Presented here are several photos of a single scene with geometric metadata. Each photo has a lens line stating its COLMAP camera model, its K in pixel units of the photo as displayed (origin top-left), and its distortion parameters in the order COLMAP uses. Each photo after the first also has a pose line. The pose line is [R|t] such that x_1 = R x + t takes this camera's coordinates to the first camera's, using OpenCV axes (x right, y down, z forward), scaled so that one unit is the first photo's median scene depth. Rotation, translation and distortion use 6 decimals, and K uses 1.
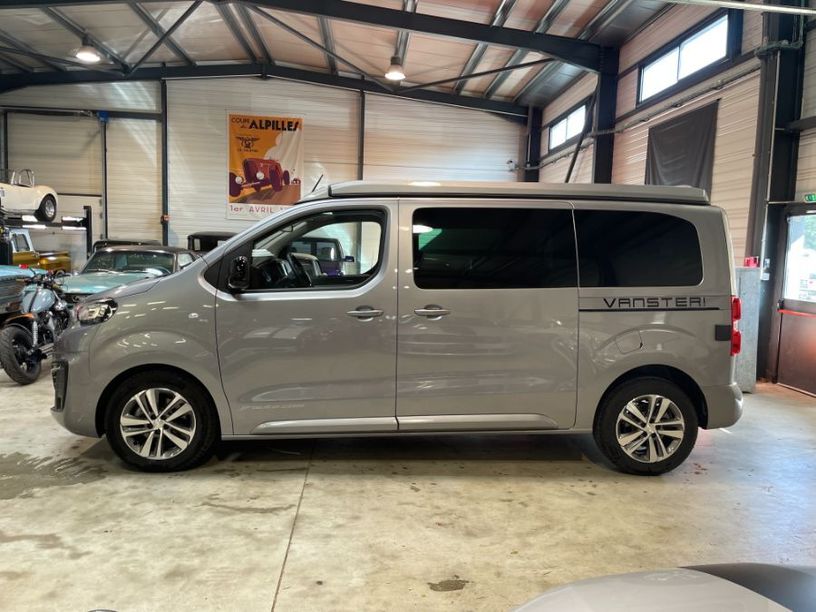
lens RADIAL K [[616.8, 0, 412.7], [0, 616.8, 294.9], [0, 0, 1]] dist [0.100506, -0.131939]
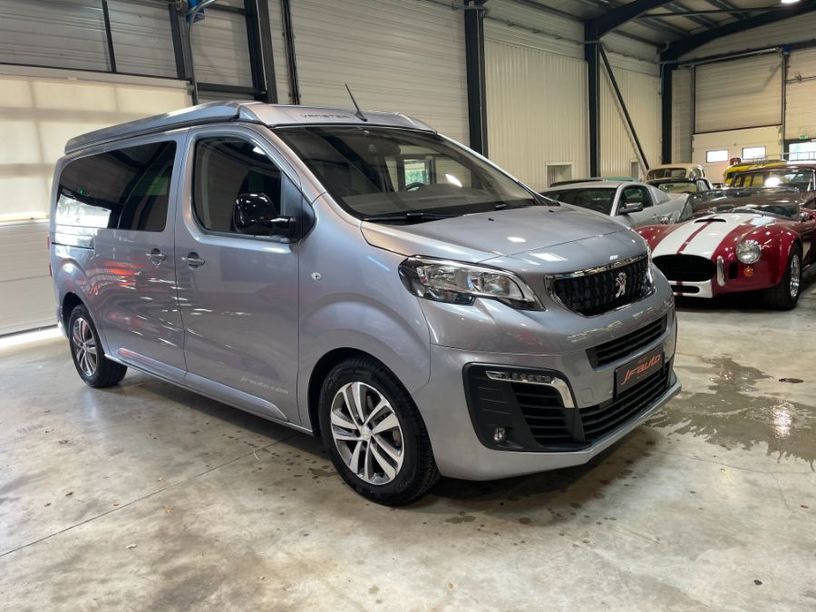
lens RADIAL K [[618.5, 0, 408.2], [0, 618.5, 295.9], [0, 0, 1]] dist [0.095648, -0.128362]
pose [[-0.692383, -0.103400, 0.714083, -0.913828], [0.100957, 0.966059, 0.237775, -0.133654], [-0.714432, 0.236724, -0.658444, 1.774280]]
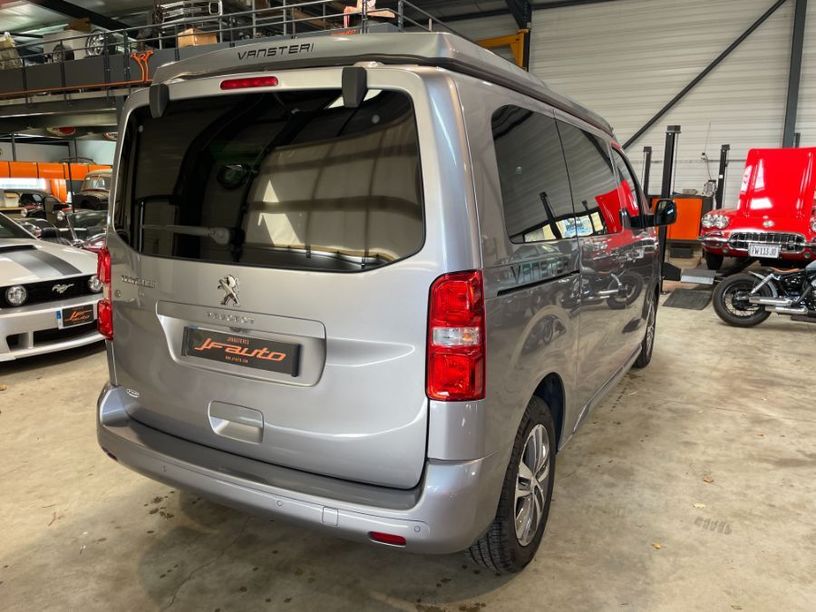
lens RADIAL K [[617.9, 0, 408.9], [0, 617.9, 295.4], [0, 0, 1]] dist [0.108919, -0.145219]
pose [[-0.524695, 0.109757, -0.844185, 0.910284], [-0.092764, 0.978377, 0.184861, -0.092682], [0.846221, 0.175305, -0.503168, 1.616656]]
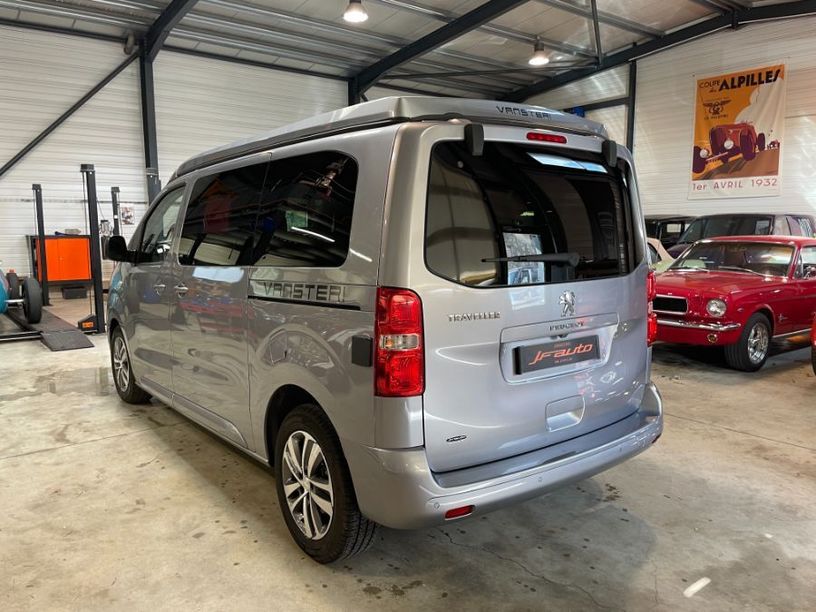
lens RADIAL K [[618.5, 0, 408.2], [0, 618.5, 295.9], [0, 0, 1]] dist [0.095648, -0.128362]
pose [[0.558234, 0.053739, -0.827941, 0.986340], [-0.040041, 0.998482, 0.037810, -0.012019], [0.828717, 0.012045, 0.559539, 0.733924]]
